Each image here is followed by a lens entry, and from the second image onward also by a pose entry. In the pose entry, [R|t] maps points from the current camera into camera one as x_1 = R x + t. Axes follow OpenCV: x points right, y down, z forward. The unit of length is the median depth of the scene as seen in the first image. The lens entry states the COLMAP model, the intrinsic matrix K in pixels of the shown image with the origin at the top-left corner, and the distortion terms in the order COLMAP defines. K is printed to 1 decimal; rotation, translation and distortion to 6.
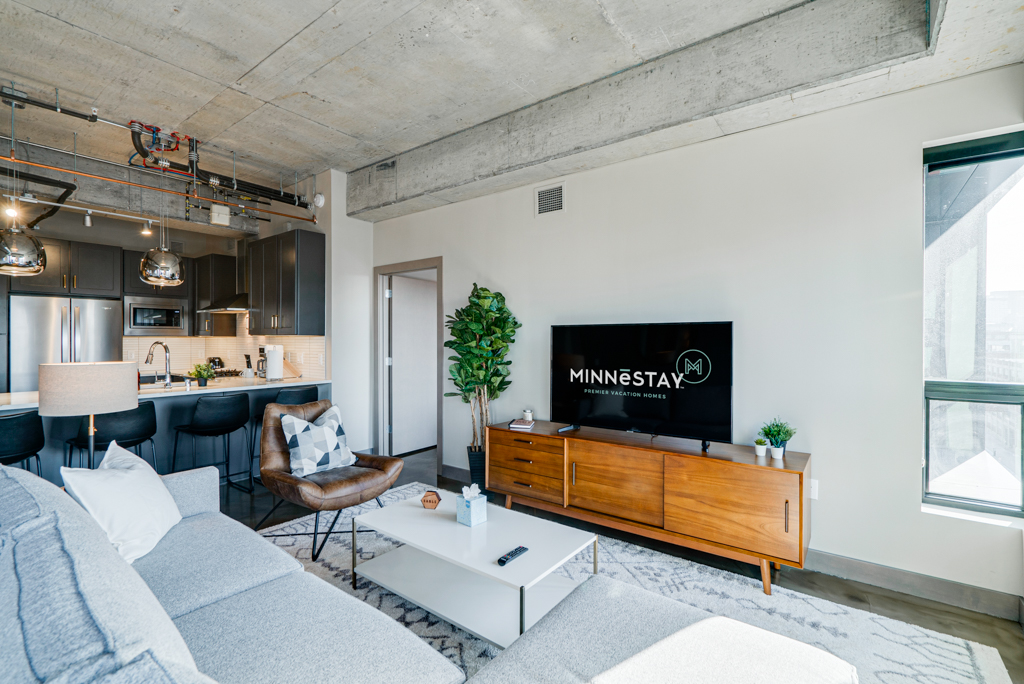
lens RADIAL K [[477.8, 0, 501.2], [0, 477.8, 346.3], [0, 0, 1]] dist [-0.003961, 0.002608]
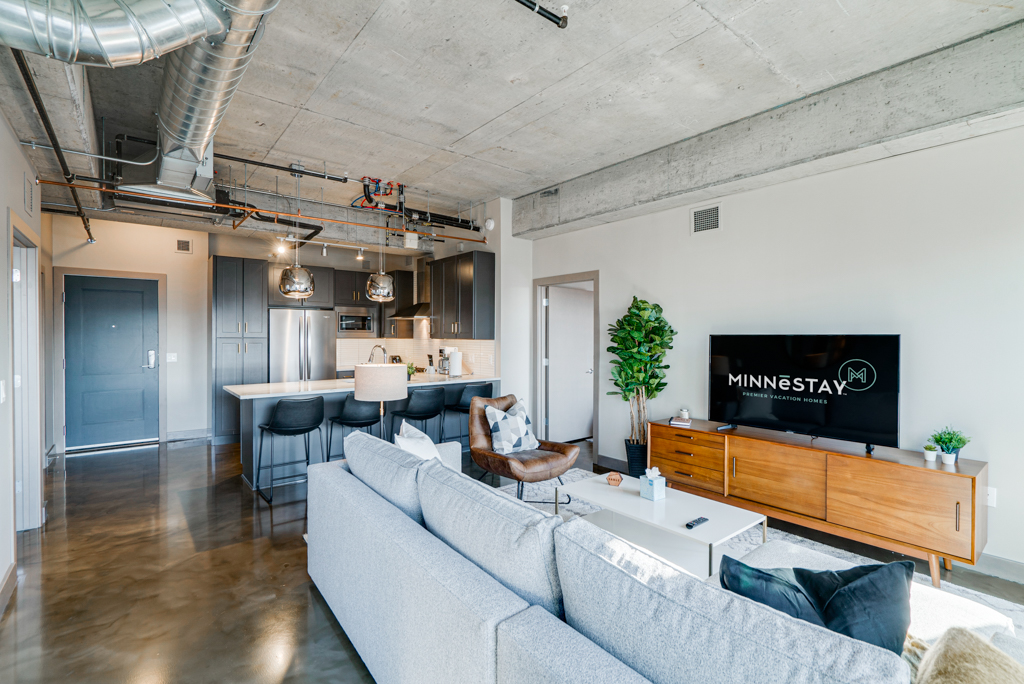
lens RADIAL K [[477.8, 0, 500.9], [0, 477.8, 343.4], [0, 0, 1]] dist [-0.003961, 0.002608]
pose [[0.970619, 0.005904, -0.240548, -0.110984], [-0.005362, 0.999981, 0.002909, -0.025707], [0.240561, -0.001533, 0.970633, -0.221905]]
